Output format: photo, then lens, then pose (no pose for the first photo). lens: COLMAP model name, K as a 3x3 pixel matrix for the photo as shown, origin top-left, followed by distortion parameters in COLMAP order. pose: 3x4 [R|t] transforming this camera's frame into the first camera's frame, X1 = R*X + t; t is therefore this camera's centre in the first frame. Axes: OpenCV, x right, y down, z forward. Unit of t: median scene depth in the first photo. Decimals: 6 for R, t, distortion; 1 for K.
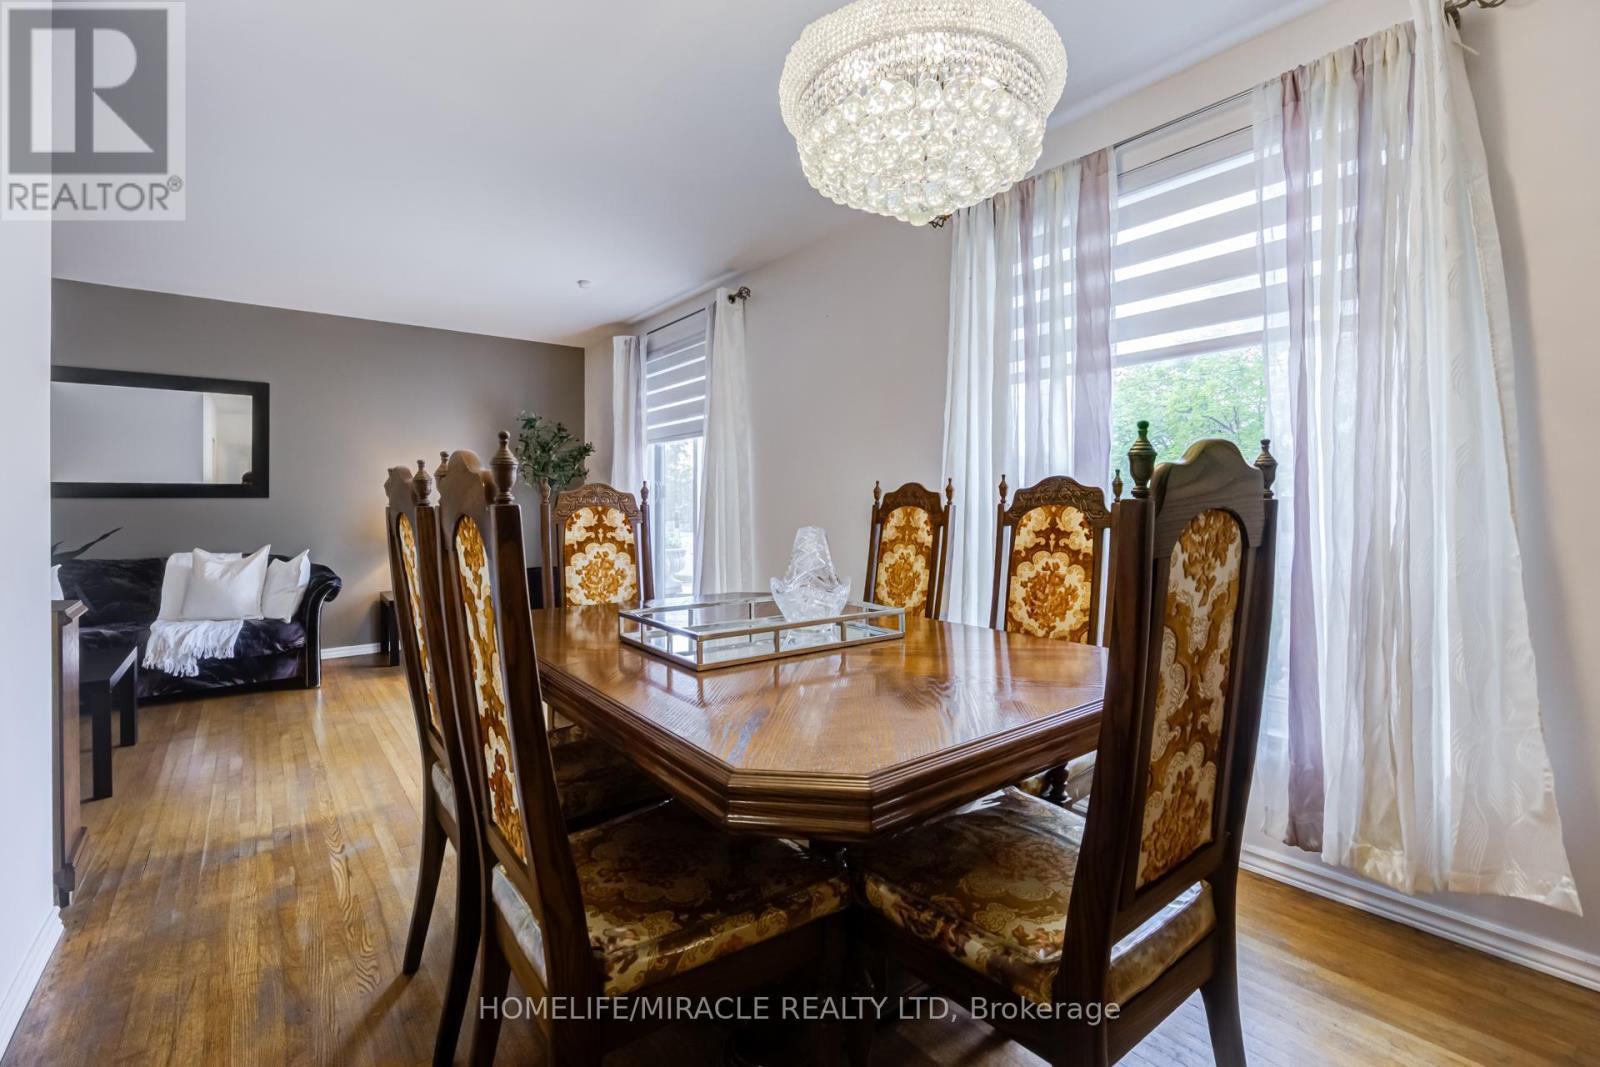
lens RADIAL K [[671.2, 0, 793.5], [0, 671.2, 521.3], [0, 0, 1]] dist [0.000110, -0.000227]
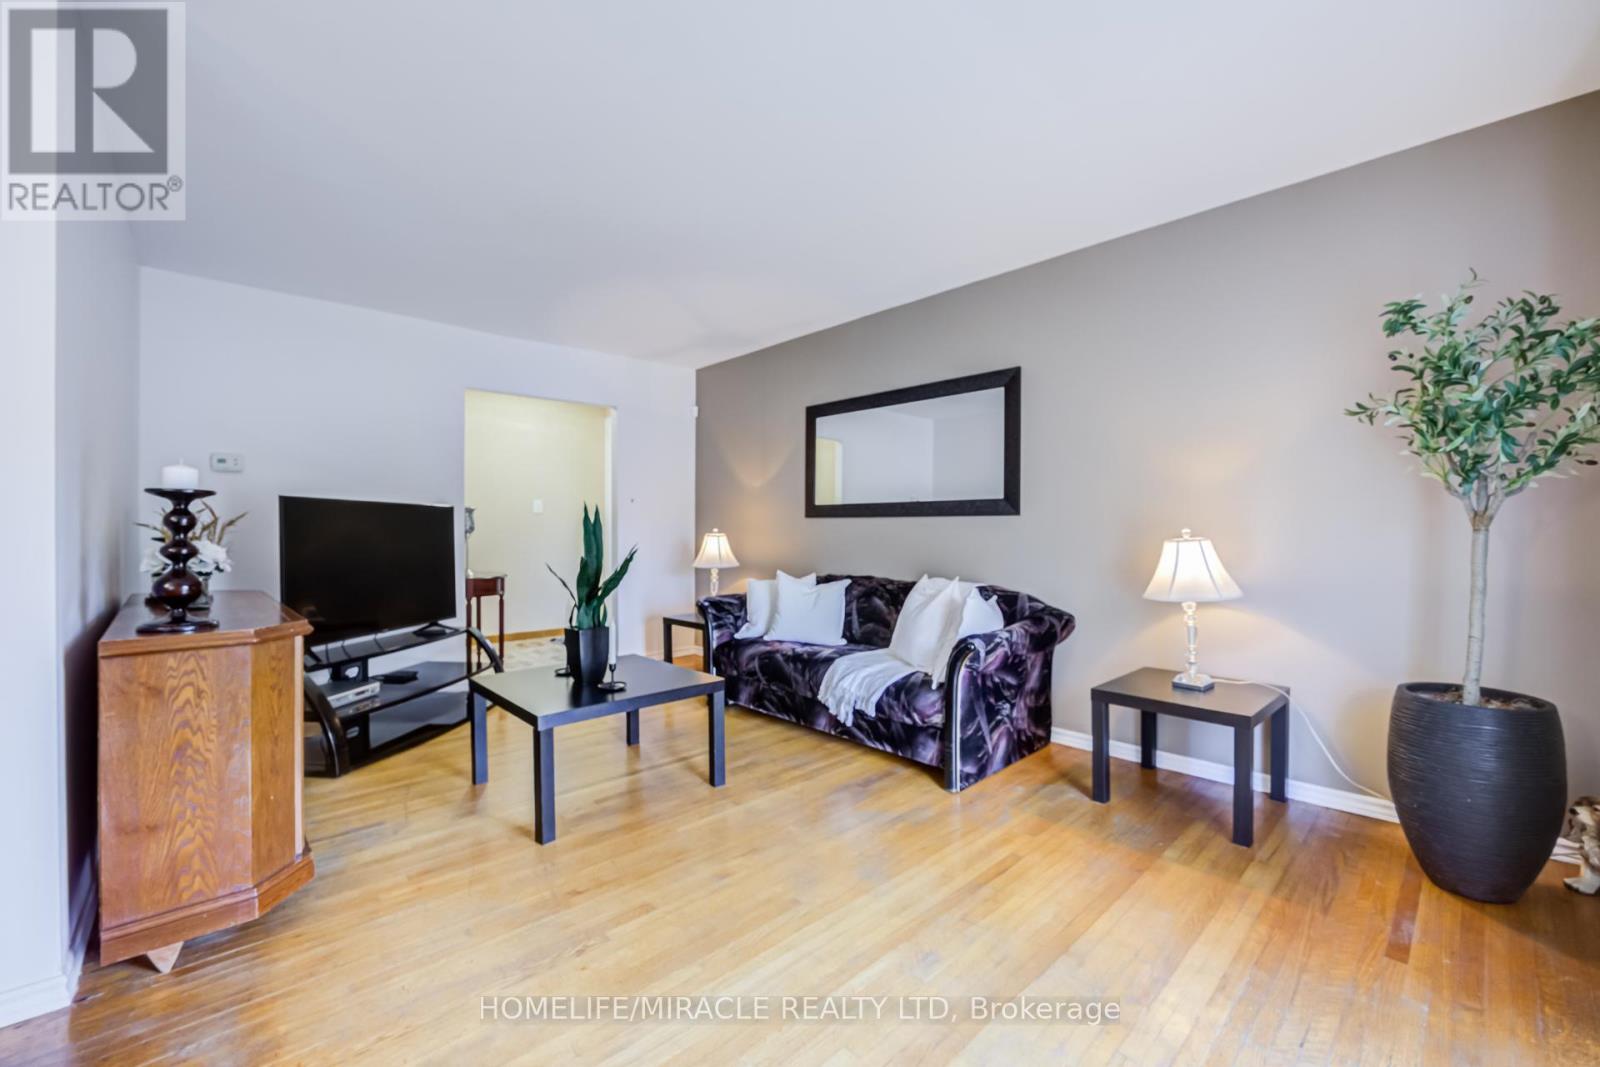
lens RADIAL K [[671.2, 0, 793.5], [0, 671.2, 521.3], [0, 0, 1]] dist [0.000110, -0.000227]
pose [[0.087954, 0.003605, -0.996118, -0.019146], [-0.013858, 0.999901, 0.002395, -0.014573], [0.996028, 0.013593, 0.087995, 0.377176]]
